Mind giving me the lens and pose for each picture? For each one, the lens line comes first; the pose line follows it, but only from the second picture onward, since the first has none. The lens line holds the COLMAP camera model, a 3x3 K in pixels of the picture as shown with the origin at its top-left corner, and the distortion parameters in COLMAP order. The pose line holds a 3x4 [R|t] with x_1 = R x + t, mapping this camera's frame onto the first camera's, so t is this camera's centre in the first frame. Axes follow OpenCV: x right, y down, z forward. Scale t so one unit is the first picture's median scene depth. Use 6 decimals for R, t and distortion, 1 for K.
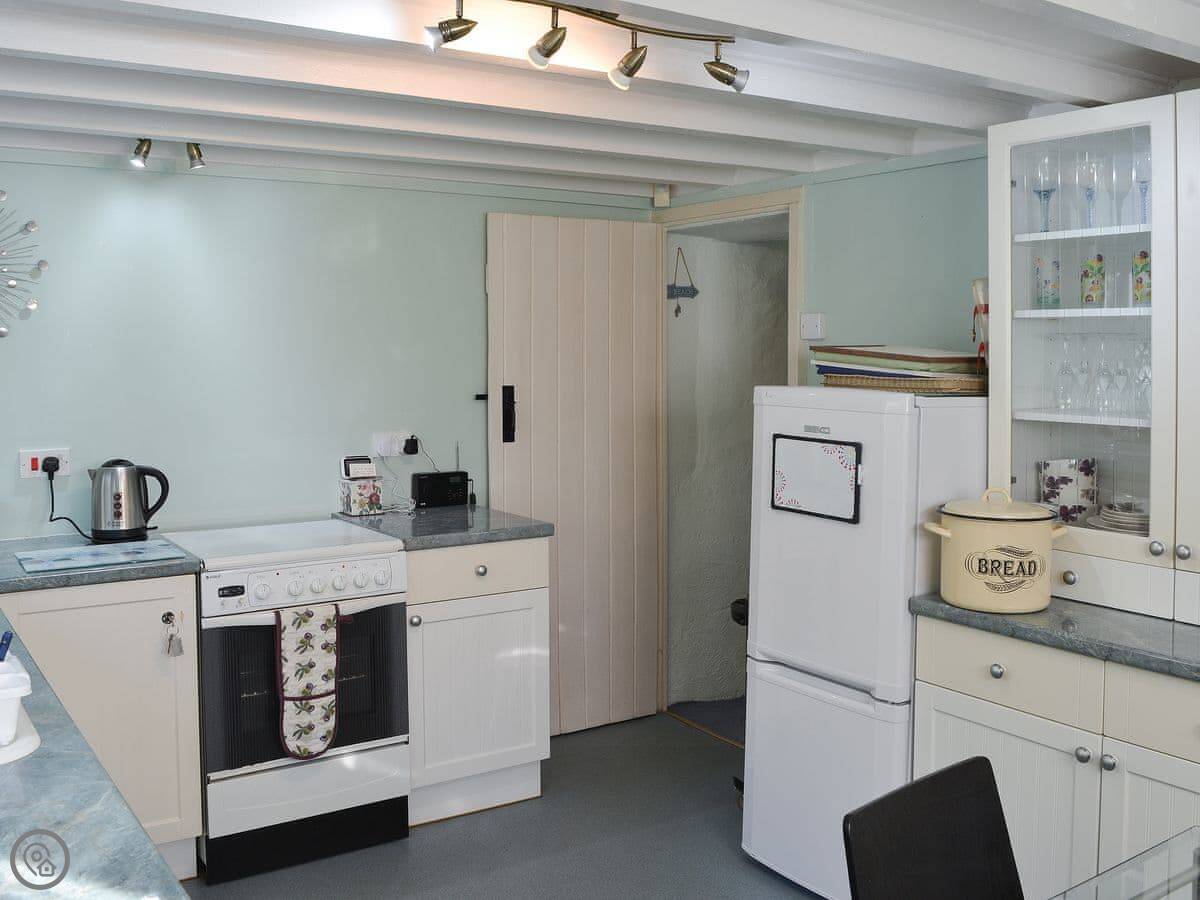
lens RADIAL K [[1148.5, 0, 598.4], [0, 1148.5, 453.4], [0, 0, 1]] dist [-0.057257, 0.000000]
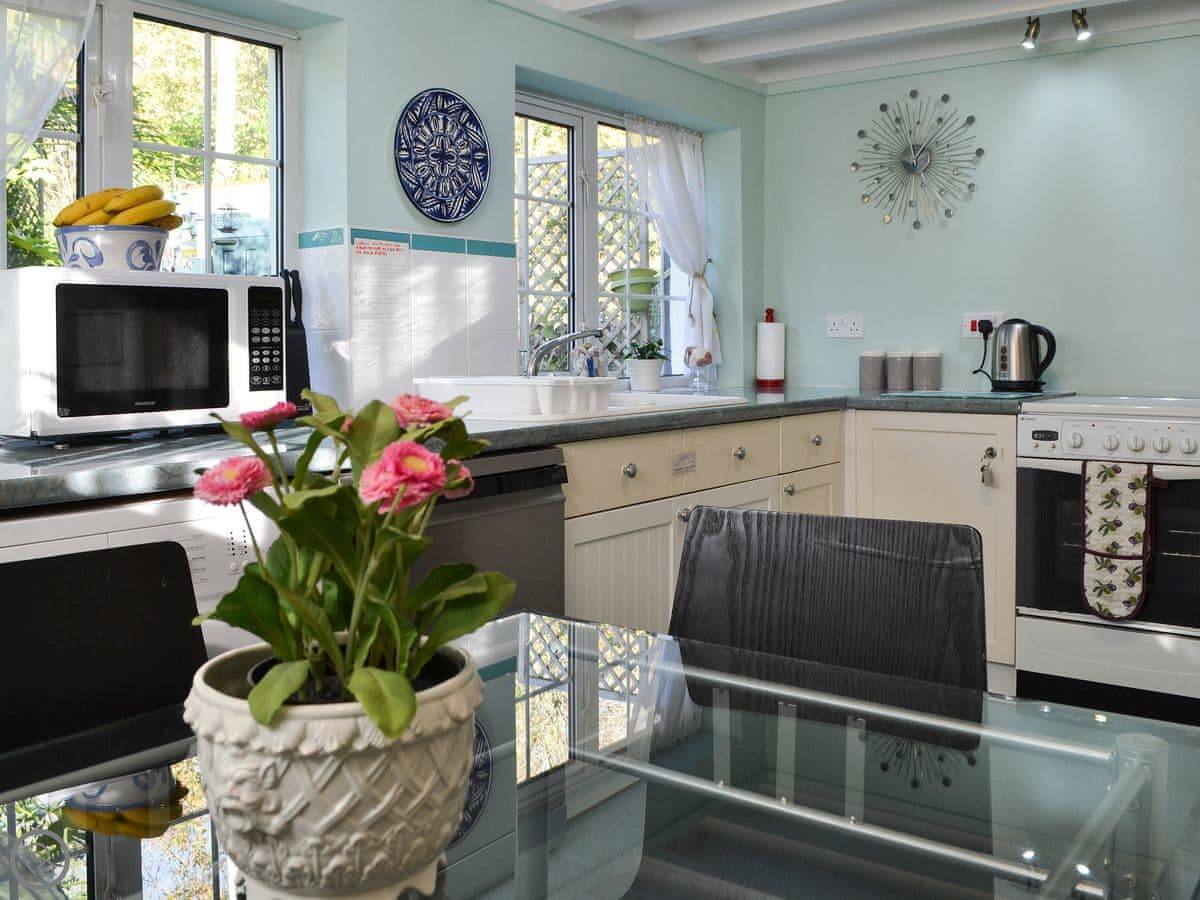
lens RADIAL K [[1148.5, 0, 598.5], [0, 1148.5, 443.9], [0, 0, 1]] dist [-0.057257, 0.000000]
pose [[0.327100, 0.078074, -0.941759, 0.509125], [-0.078519, 0.995381, 0.055248, 0.099319], [0.941722, 0.055874, 0.331719, 0.259387]]
